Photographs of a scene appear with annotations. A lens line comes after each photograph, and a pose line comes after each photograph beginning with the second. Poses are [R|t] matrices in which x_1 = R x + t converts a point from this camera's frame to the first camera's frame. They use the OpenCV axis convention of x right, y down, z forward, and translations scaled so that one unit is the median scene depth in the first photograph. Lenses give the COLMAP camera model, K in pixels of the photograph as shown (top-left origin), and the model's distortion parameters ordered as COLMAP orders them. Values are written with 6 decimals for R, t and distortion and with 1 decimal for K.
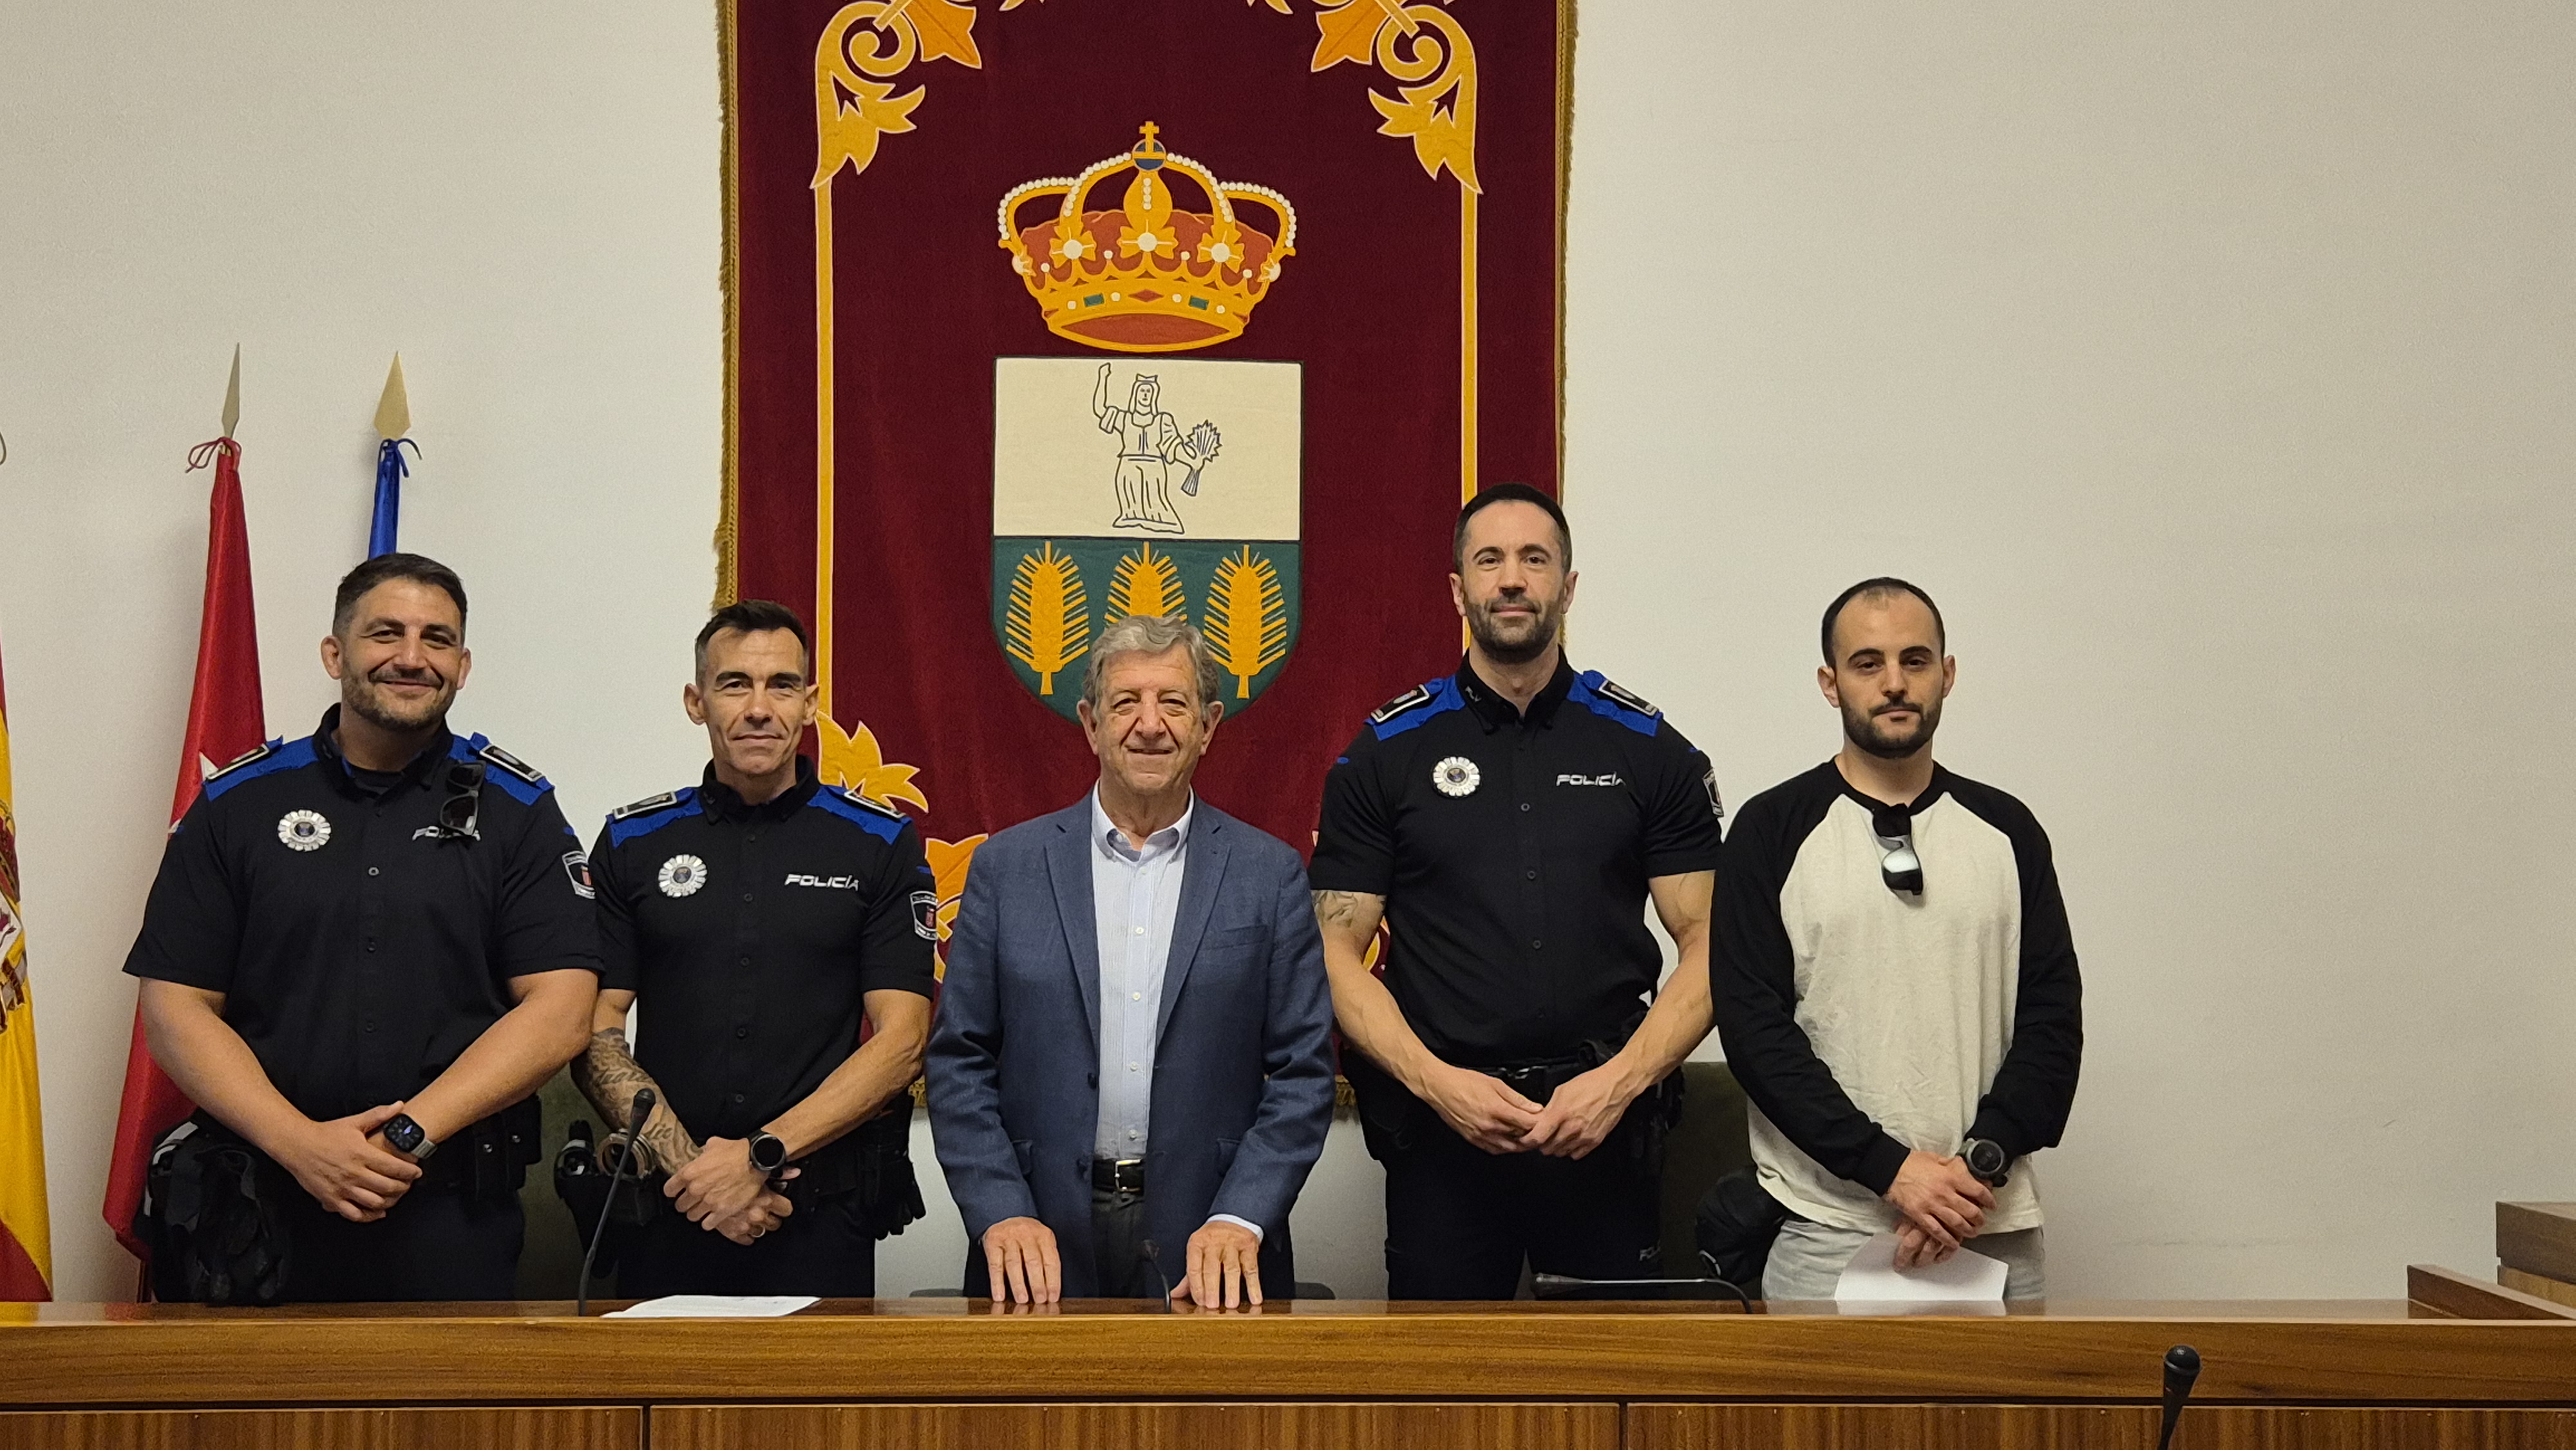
lens RADIAL K [[3195.7, 0, 1209.9], [0, 3195.7, 782.5], [0, 0, 1]] dist [0.098604, -0.026125]
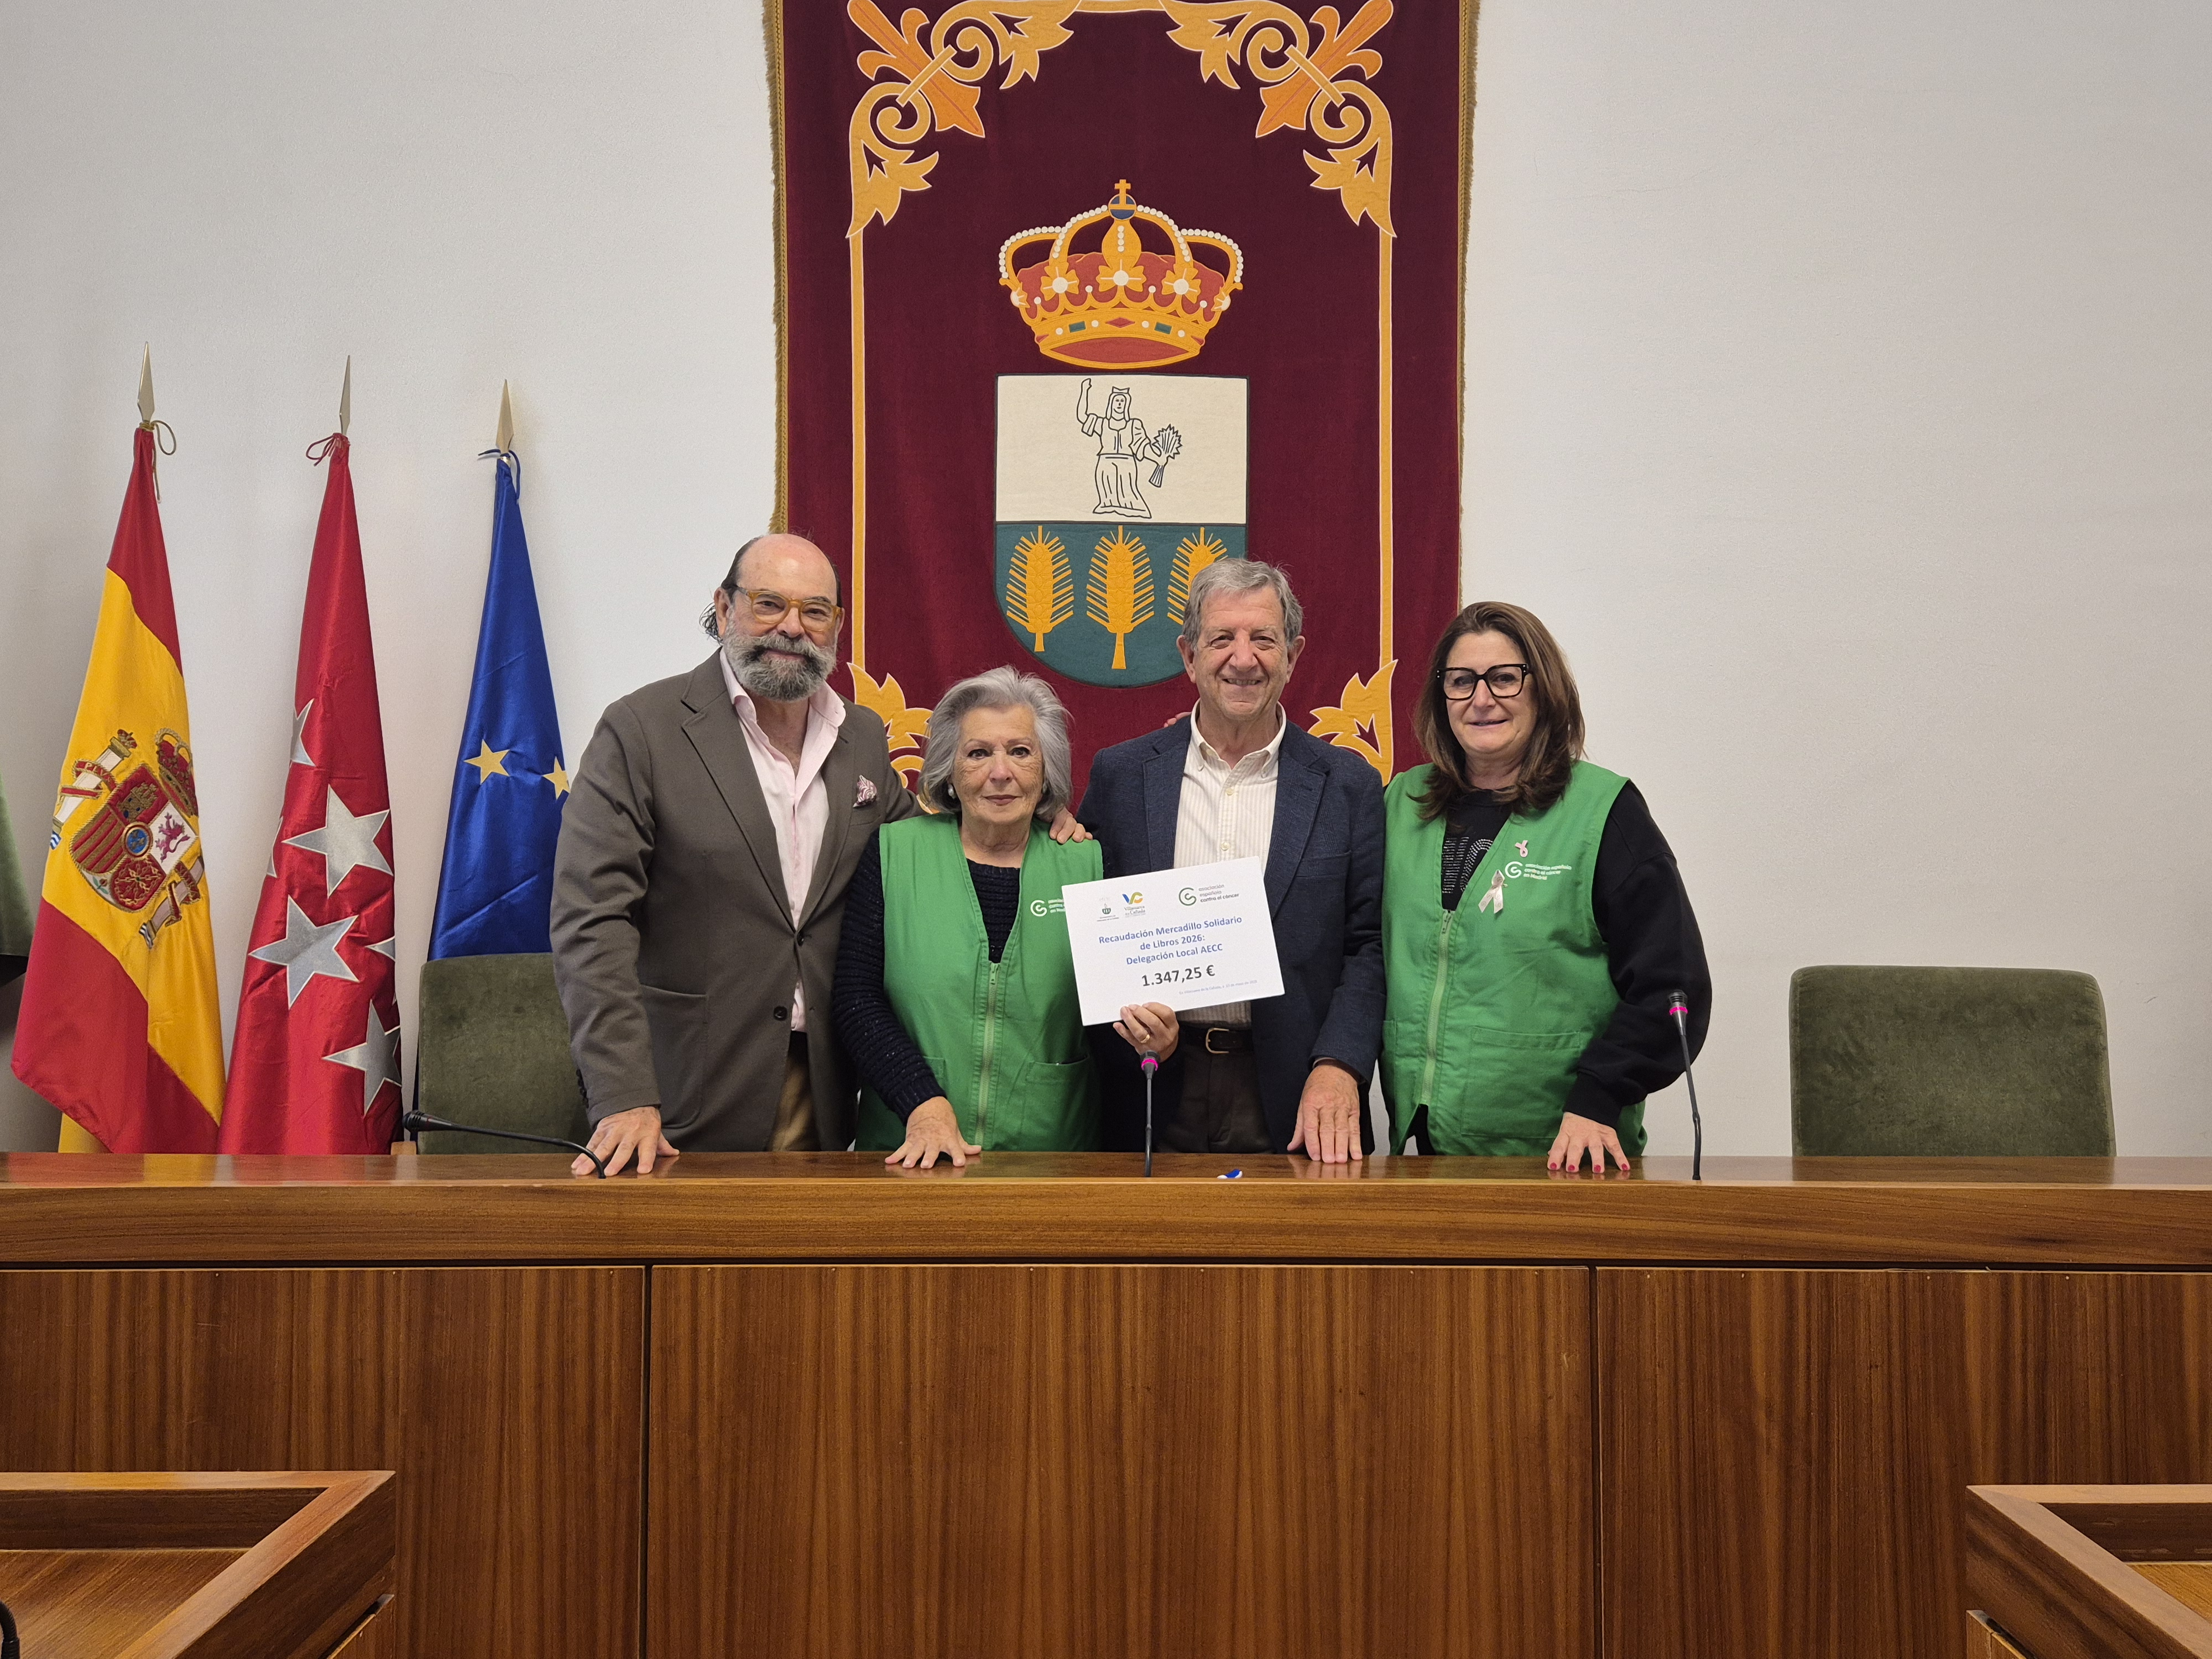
lens RADIAL K [[1979.9, 0, 1106.0], [0, 1979.9, 829.5], [0, 0, 1]] dist [0.075609, 0.003552]
pose [[0.999738, -0.001333, -0.022864, -0.008221], [0.001718, 0.999857, 0.016802, 0.028058], [0.022839, -0.016837, 0.999597, 0.239399]]
